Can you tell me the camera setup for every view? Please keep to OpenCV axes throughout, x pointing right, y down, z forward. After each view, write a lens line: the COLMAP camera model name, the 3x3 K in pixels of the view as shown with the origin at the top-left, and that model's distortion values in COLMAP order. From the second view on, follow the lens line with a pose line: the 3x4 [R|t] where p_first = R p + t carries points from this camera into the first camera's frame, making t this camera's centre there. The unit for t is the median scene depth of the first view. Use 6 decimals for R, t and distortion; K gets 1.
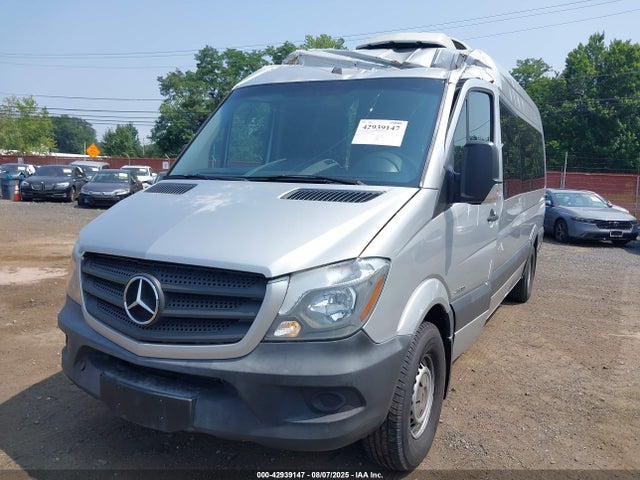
lens RADIAL K [[513.4, 0, 334.7], [0, 513.4, 239.3], [0, 0, 1]] dist [0.026693, -0.058130]
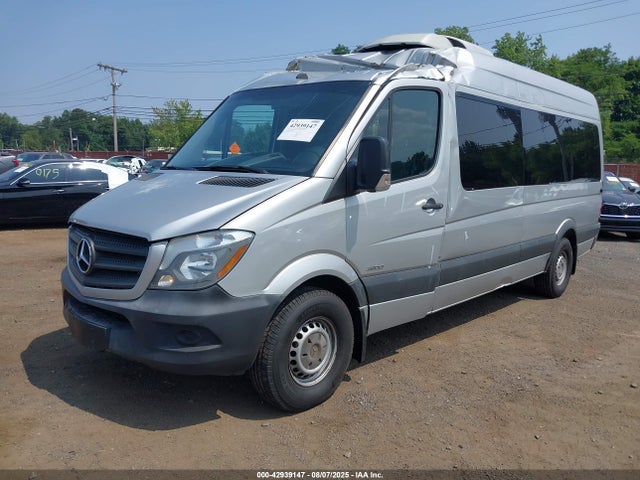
lens RADIAL K [[513.4, 0, 332.2], [0, 513.4, 243.4], [0, 0, 1]] dist [0.026693, -0.058130]
pose [[0.964130, 0.038016, -0.262693, 0.529845], [-0.033687, 0.999212, 0.020968, 0.027674], [0.263283, -0.011367, 0.964652, -0.135918]]
